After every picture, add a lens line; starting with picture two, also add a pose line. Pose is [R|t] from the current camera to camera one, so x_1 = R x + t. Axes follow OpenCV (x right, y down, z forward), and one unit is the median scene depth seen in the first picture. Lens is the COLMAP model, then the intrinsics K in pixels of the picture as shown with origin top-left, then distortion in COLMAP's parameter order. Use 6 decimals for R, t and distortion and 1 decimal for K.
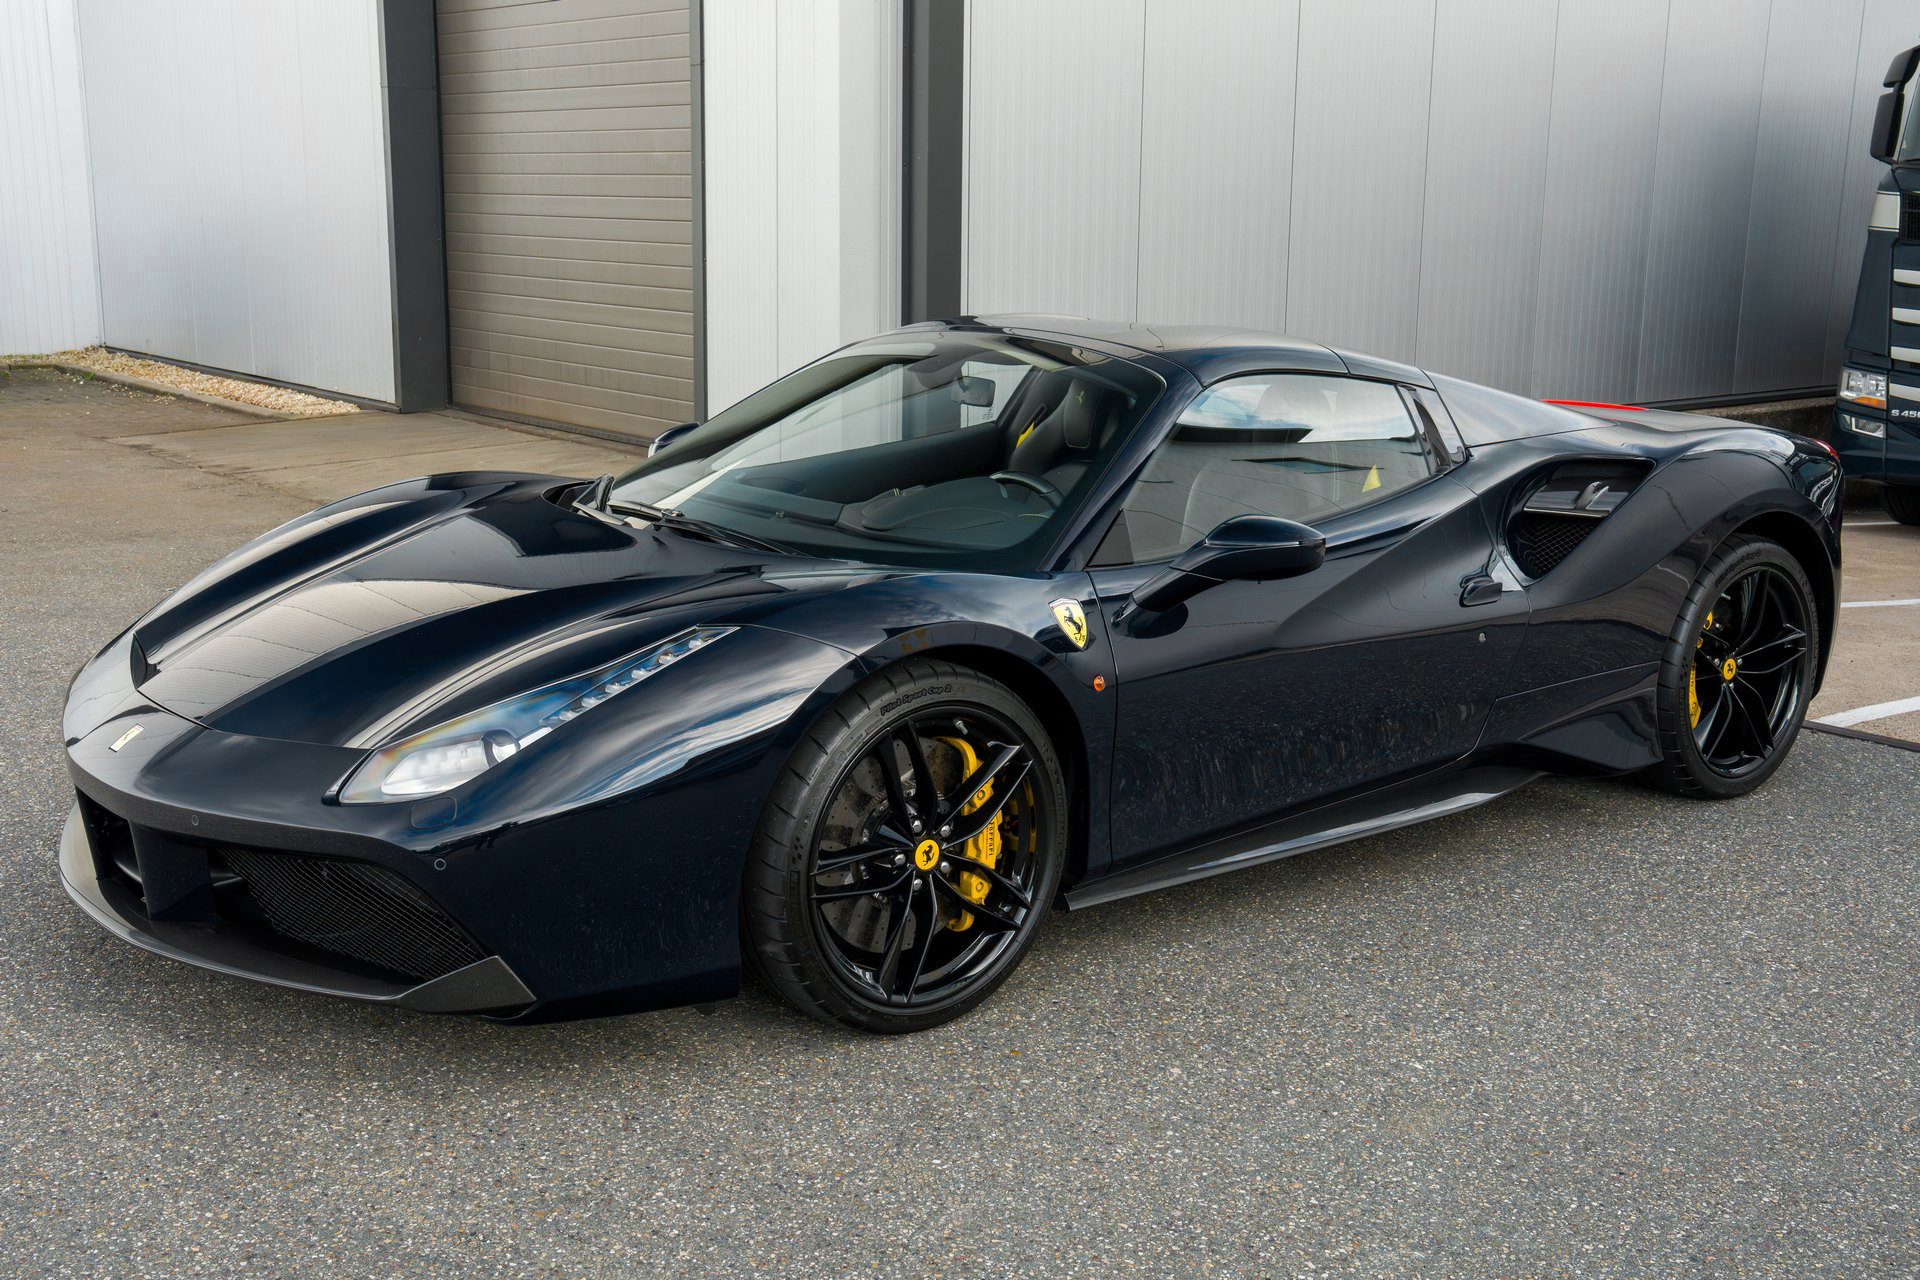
lens RADIAL K [[2078.7, 0, 918.5], [0, 2078.7, 663.0], [0, 0, 1]] dist [0.074265, 0.000000]
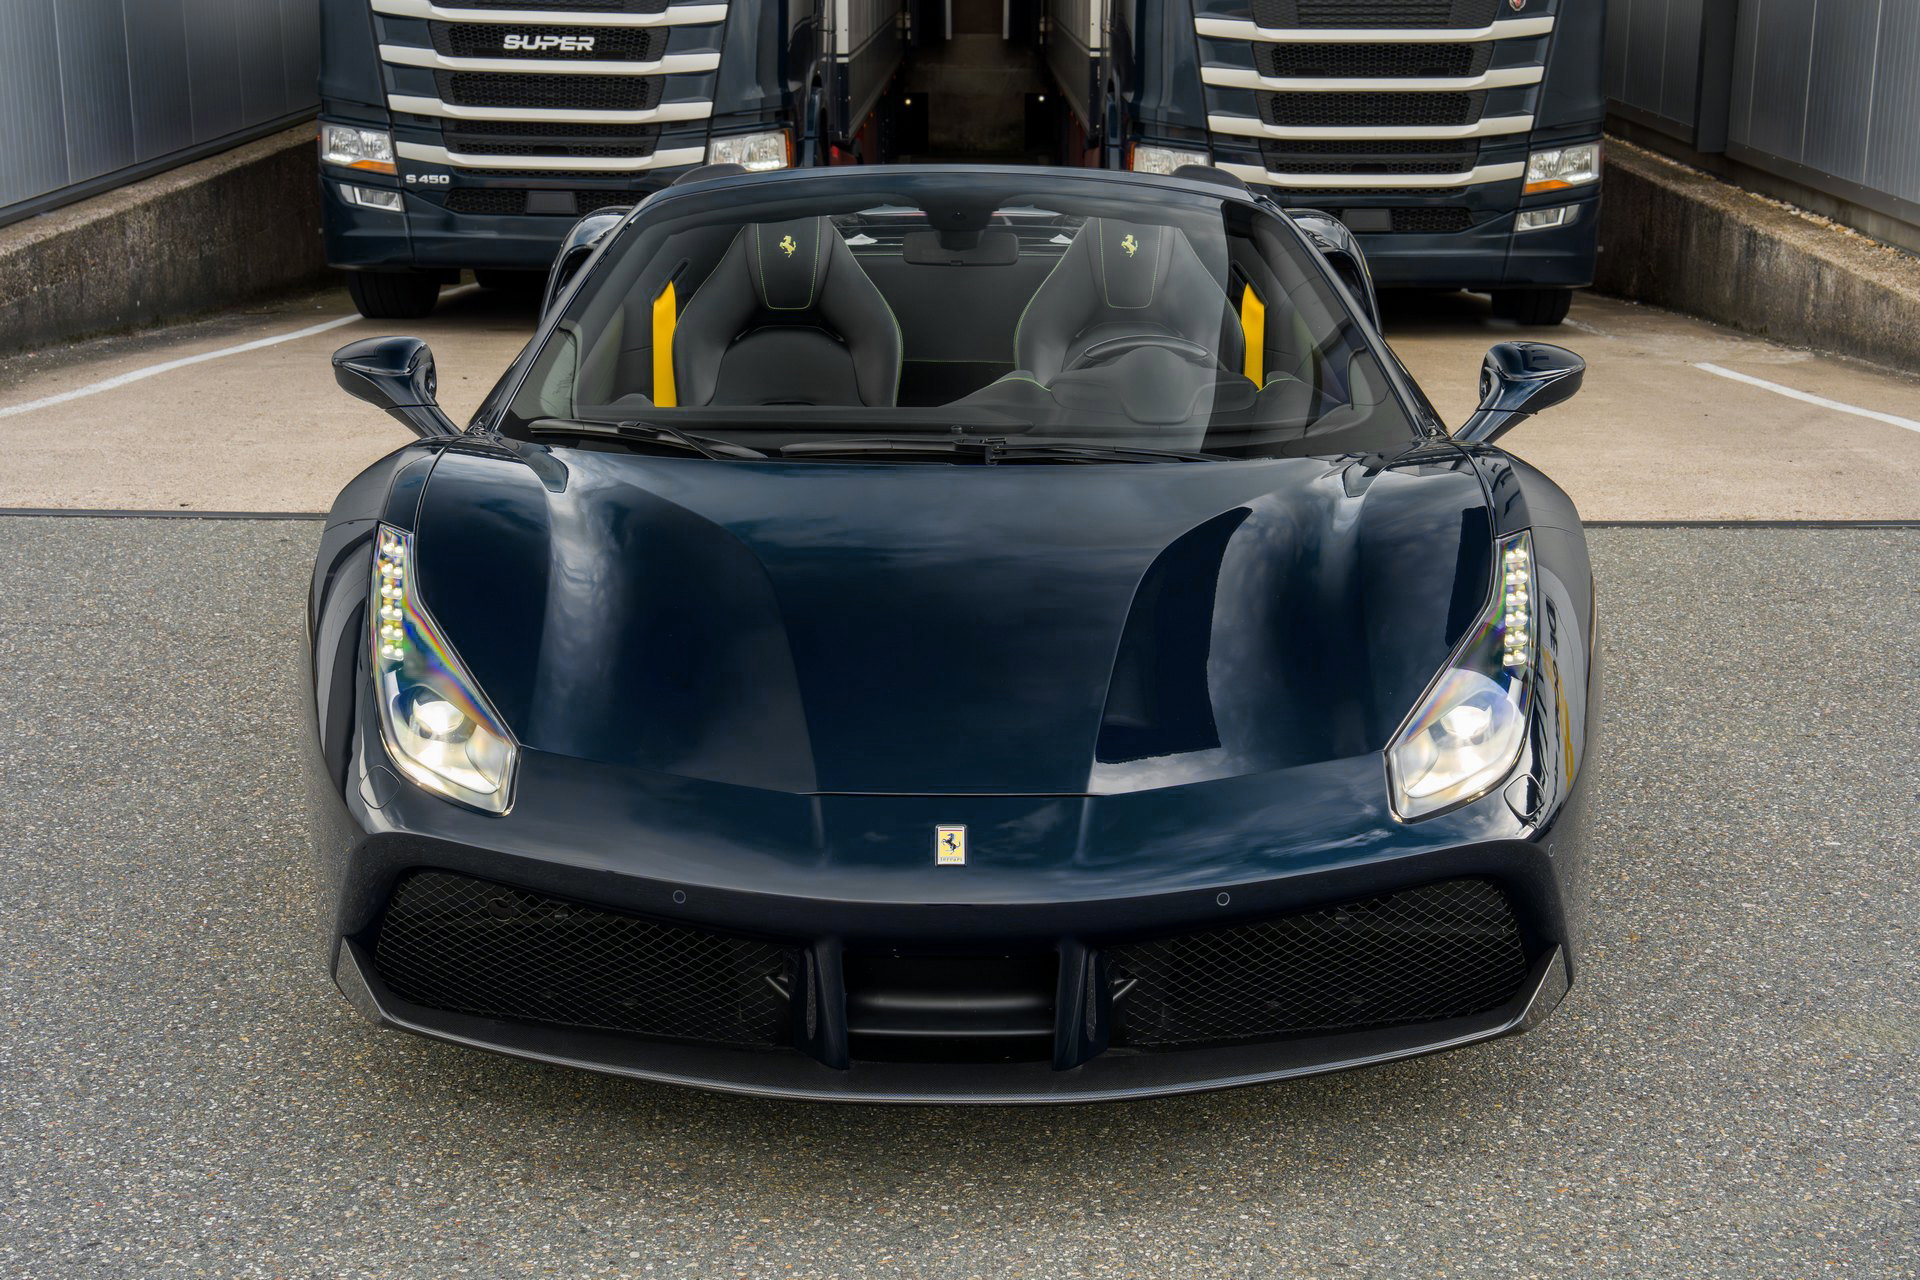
lens RADIAL K [[3097.0, 0, 959.0], [0, 3097.0, 644.8], [0, 0, 1]] dist [0.248360, 0.000000]
pose [[0.612343, -0.193649, 0.766509, -1.015262], [0.167165, 0.979331, 0.113872, -0.130990], [-0.772717, 0.058405, 0.632058, 0.280123]]
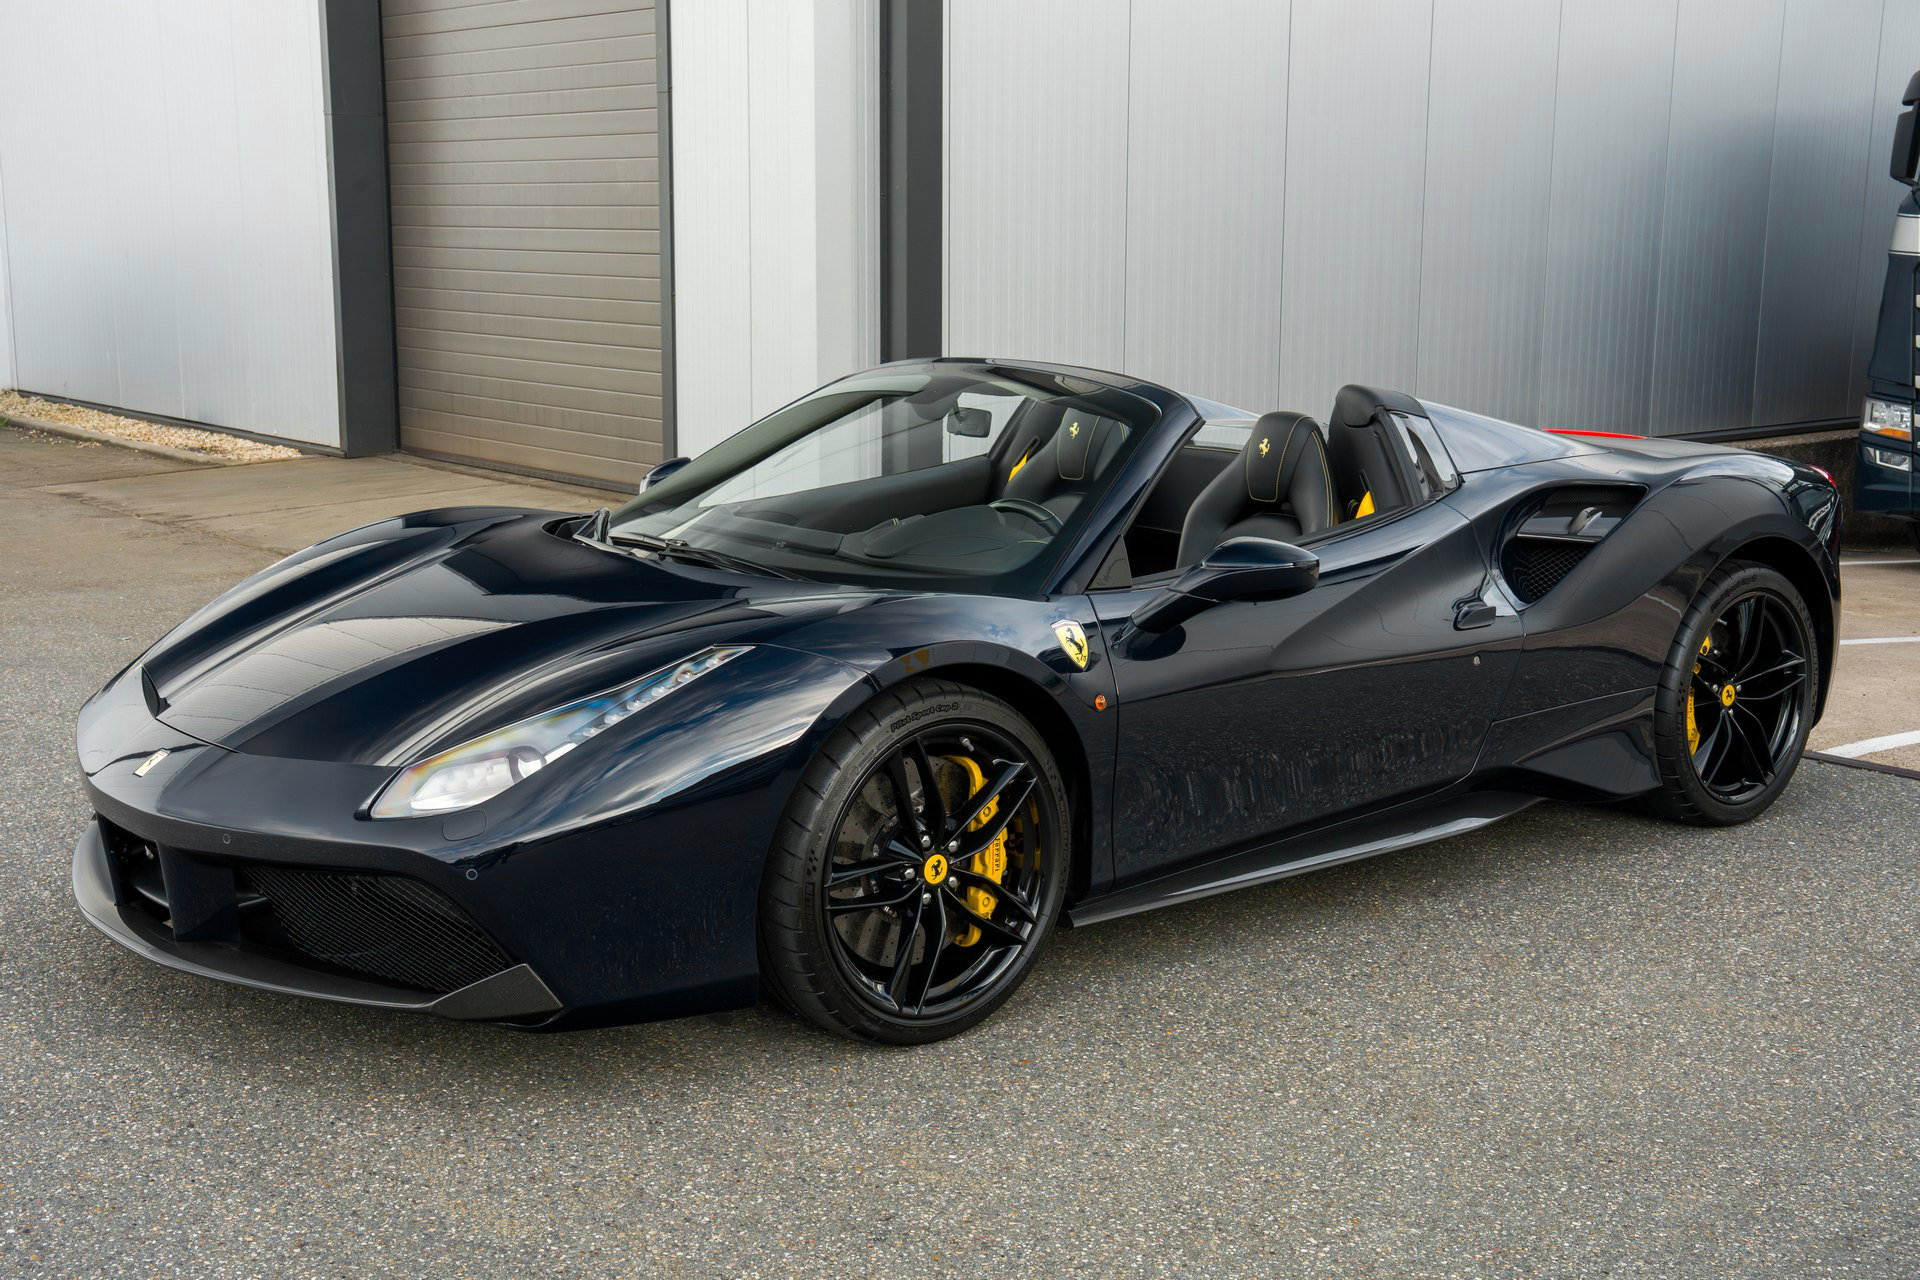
lens RADIAL K [[2277.6, 0, 912.8], [0, 2277.6, 666.6], [0, 0, 1]] dist [0.103080, 0.000000]
pose [[0.999880, -0.009048, 0.012544, -0.017280], [0.009404, 0.999547, -0.028604, 0.020482], [-0.012280, 0.028719, 0.999512, -0.107910]]
